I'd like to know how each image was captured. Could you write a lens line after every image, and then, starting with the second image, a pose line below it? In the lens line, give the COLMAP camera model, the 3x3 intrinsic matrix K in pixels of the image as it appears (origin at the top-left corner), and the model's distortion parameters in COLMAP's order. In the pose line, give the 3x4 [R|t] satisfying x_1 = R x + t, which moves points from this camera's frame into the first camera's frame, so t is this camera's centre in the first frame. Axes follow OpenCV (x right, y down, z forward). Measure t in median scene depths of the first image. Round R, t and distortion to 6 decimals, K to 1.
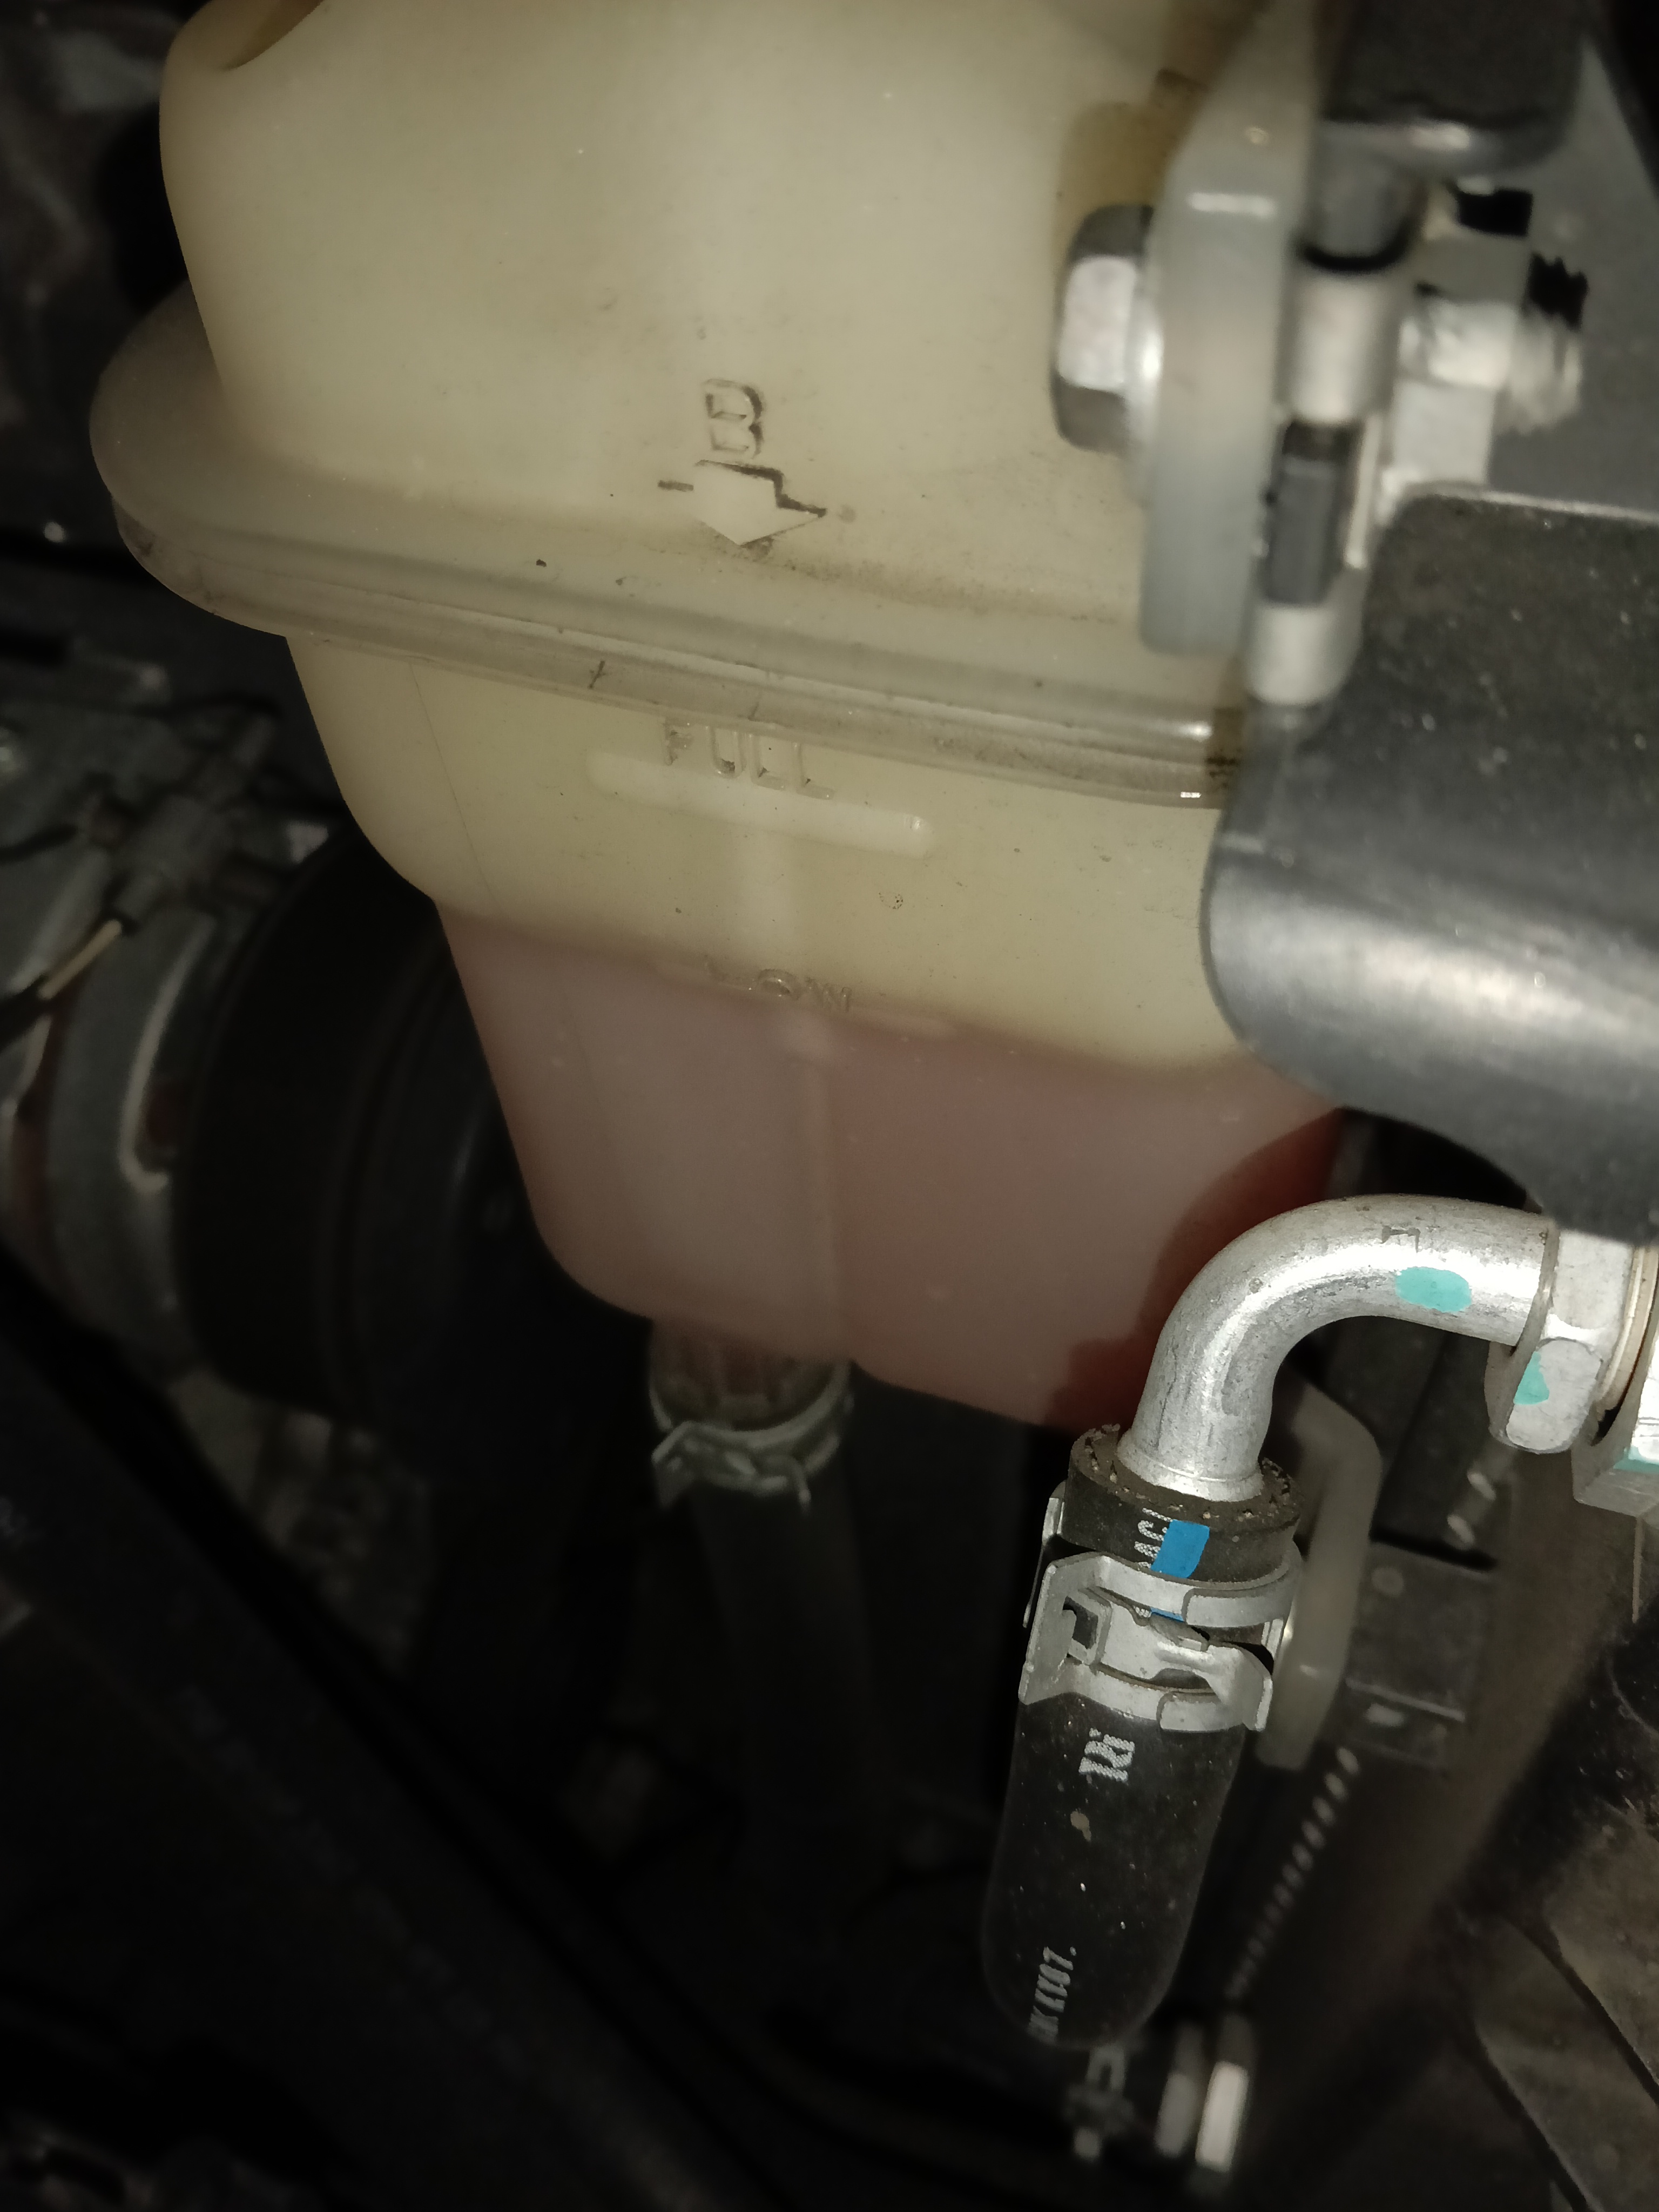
lens RADIAL K [[1925.5, 0, 803.5], [0, 1925.5, 1052.0], [0, 0, 1]] dist [0.043902, -0.165841]
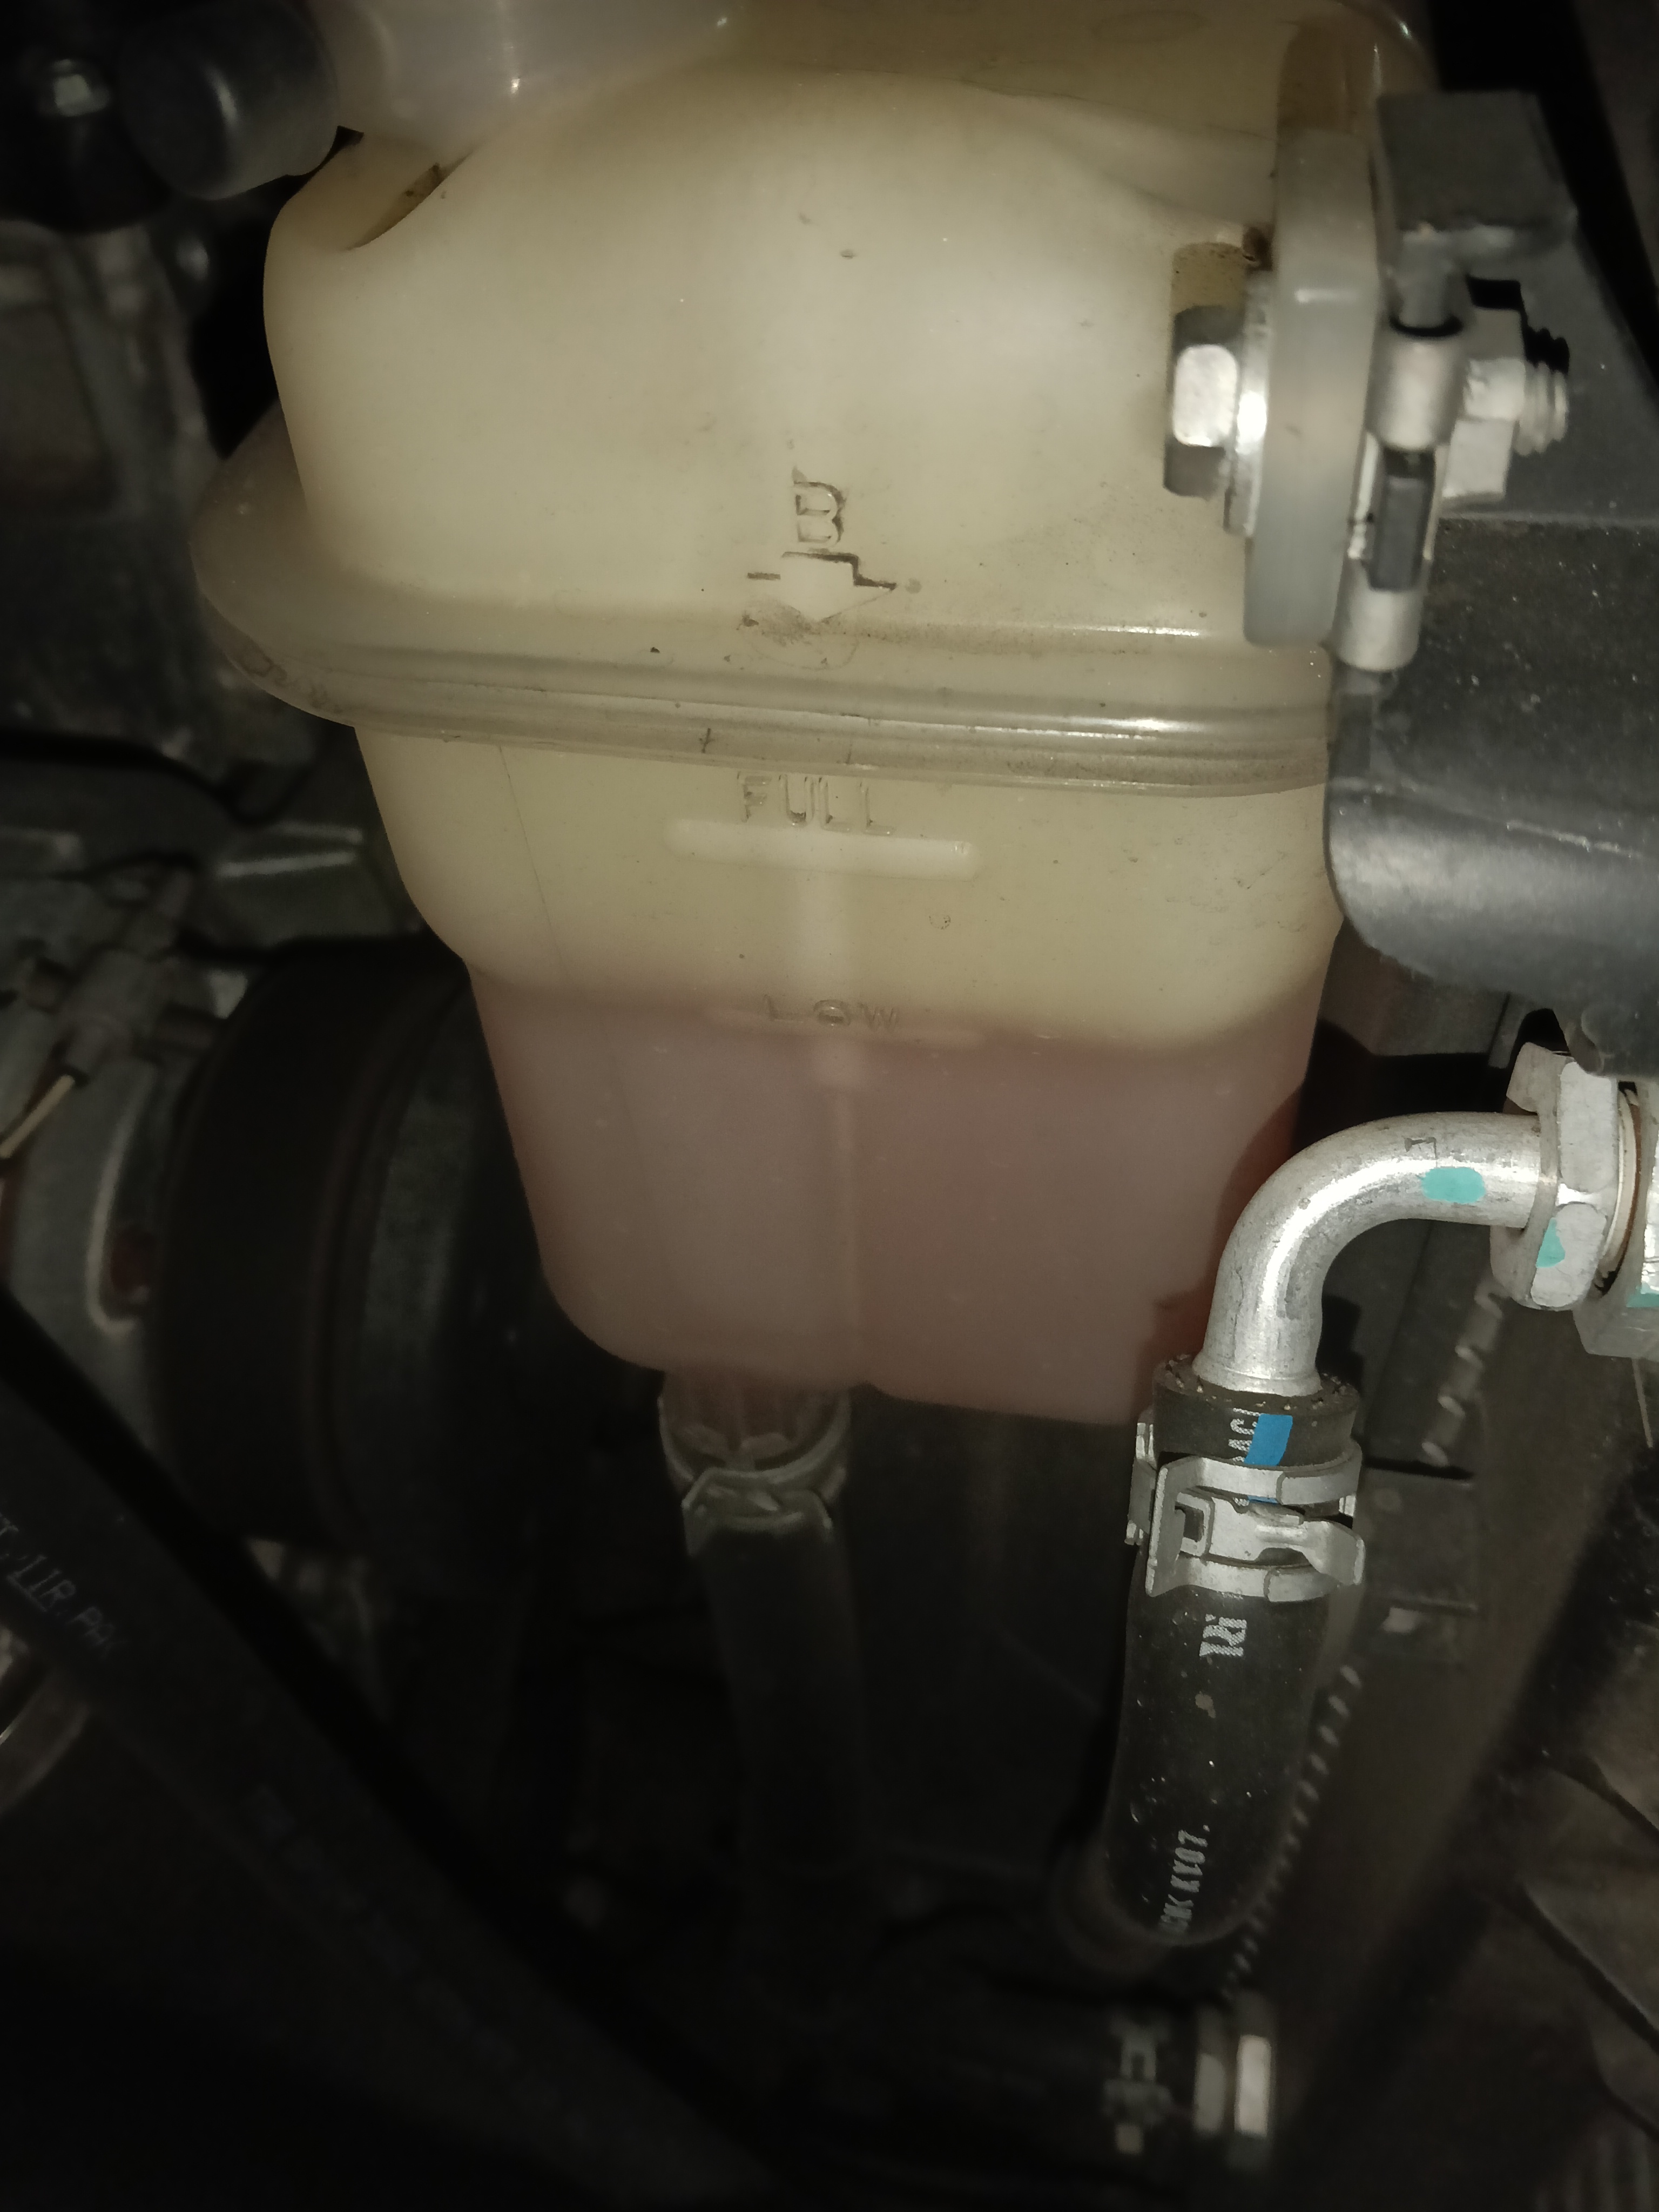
lens RADIAL K [[1925.5, 0, 787.5], [0, 1925.5, 1053.3], [0, 0, 1]] dist [0.043902, -0.165841]
pose [[0.988120, -0.105506, 0.111749, -0.189633], [0.113515, 0.991214, -0.067895, 0.070762], [-0.103604, 0.079774, 0.991414, -0.134709]]
